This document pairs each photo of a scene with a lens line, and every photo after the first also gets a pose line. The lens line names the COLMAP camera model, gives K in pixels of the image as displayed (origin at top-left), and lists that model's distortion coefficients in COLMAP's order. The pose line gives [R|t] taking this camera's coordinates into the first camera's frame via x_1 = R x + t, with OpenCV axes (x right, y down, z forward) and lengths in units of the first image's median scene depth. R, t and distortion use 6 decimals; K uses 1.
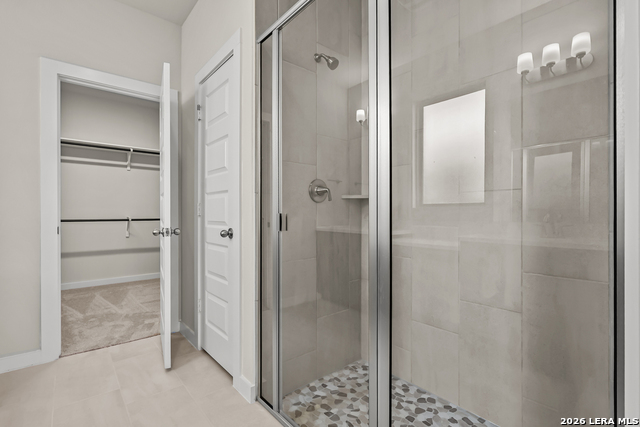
lens RADIAL K [[294.1, 0, 309.7], [0, 294.1, 214.8], [0, 0, 1]] dist [-0.006976, 0.001292]
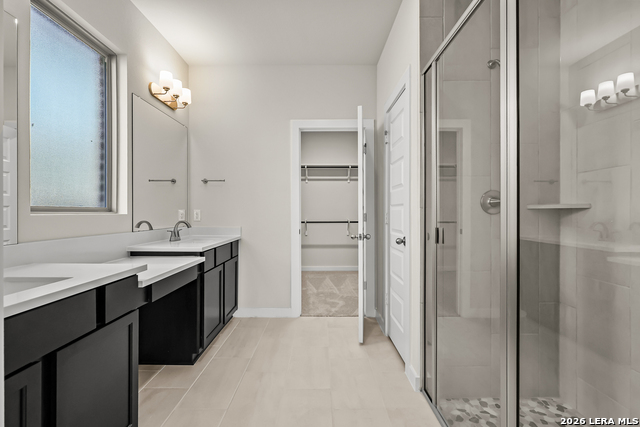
lens RADIAL K [[294.1, 0, 321.2], [0, 294.1, 213.0], [0, 0, 1]] dist [-0.006976, 0.001292]
pose [[0.768878, 0.001596, -0.639393, 0.191432], [-0.002205, 0.999998, -0.000155, -0.040301], [0.639391, 0.001528, 0.768880, -0.090507]]
